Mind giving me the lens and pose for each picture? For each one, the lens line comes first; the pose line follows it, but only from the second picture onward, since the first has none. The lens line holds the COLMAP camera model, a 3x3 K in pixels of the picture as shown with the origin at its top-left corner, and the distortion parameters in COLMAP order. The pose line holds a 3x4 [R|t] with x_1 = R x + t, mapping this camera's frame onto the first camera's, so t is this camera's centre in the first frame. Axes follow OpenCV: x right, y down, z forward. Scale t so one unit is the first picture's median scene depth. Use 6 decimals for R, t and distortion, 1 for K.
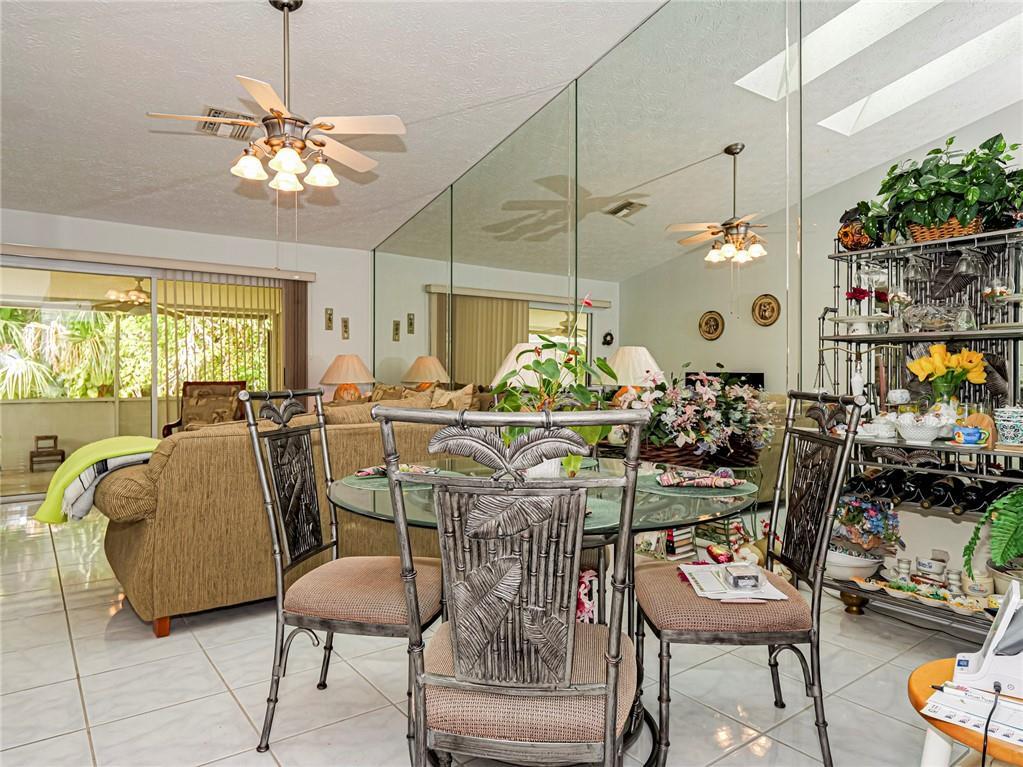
lens RADIAL K [[647.2, 0, 509.5], [0, 647.2, 381.8], [0, 0, 1]] dist [0.007026, -0.003849]
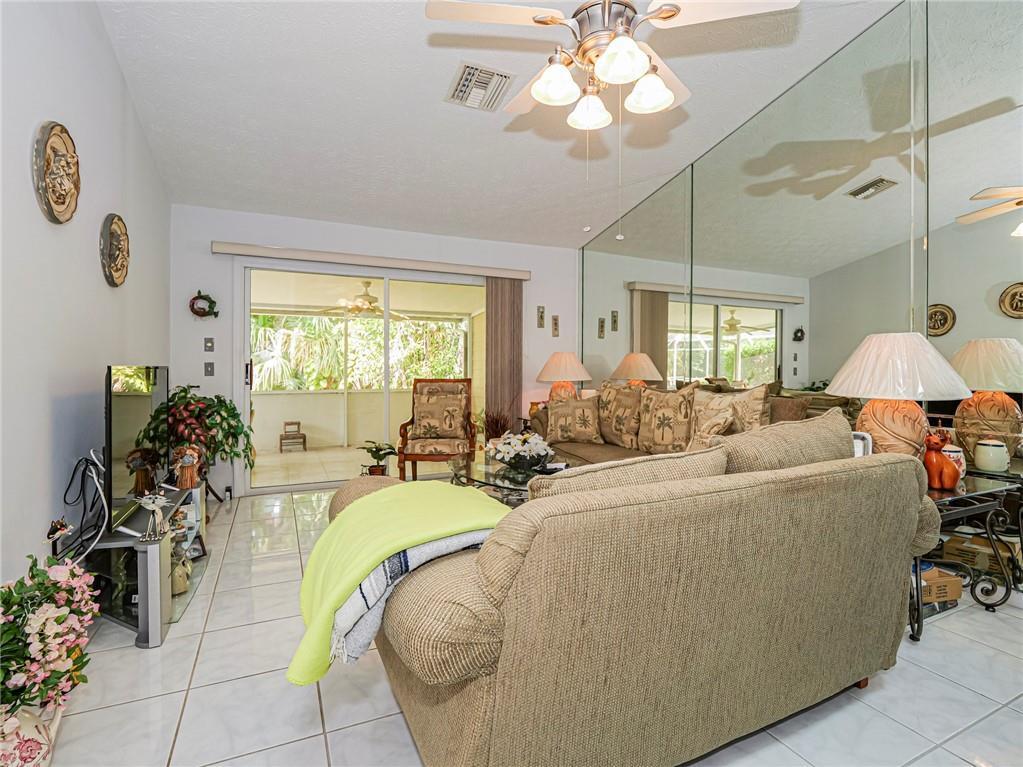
lens RADIAL K [[499.0, 0, 518.2], [0, 499.0, 376.1], [0, 0, 1]] dist [-0.005674, -0.001264]
pose [[0.981698, 0.005328, -0.190369, -0.167054], [-0.004476, 0.999978, 0.004903, -0.007667], [0.190391, -0.003961, 0.981700, 0.228949]]
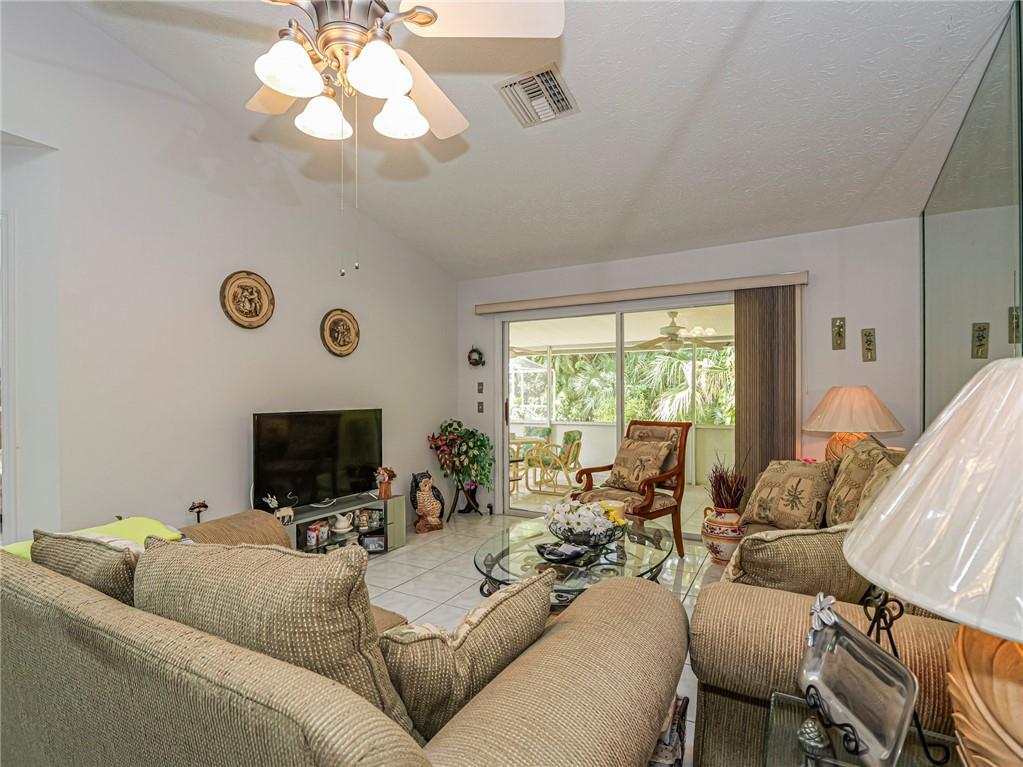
lens RADIAL K [[499.0, 0, 518.1], [0, 499.0, 391.4], [0, 0, 1]] dist [-0.005674, -0.001264]
pose [[0.420211, -0.005653, -0.907409, 0.058452], [-0.007437, 0.999926, -0.009673, -0.028201], [0.907396, 0.010813, 0.420138, 0.479114]]
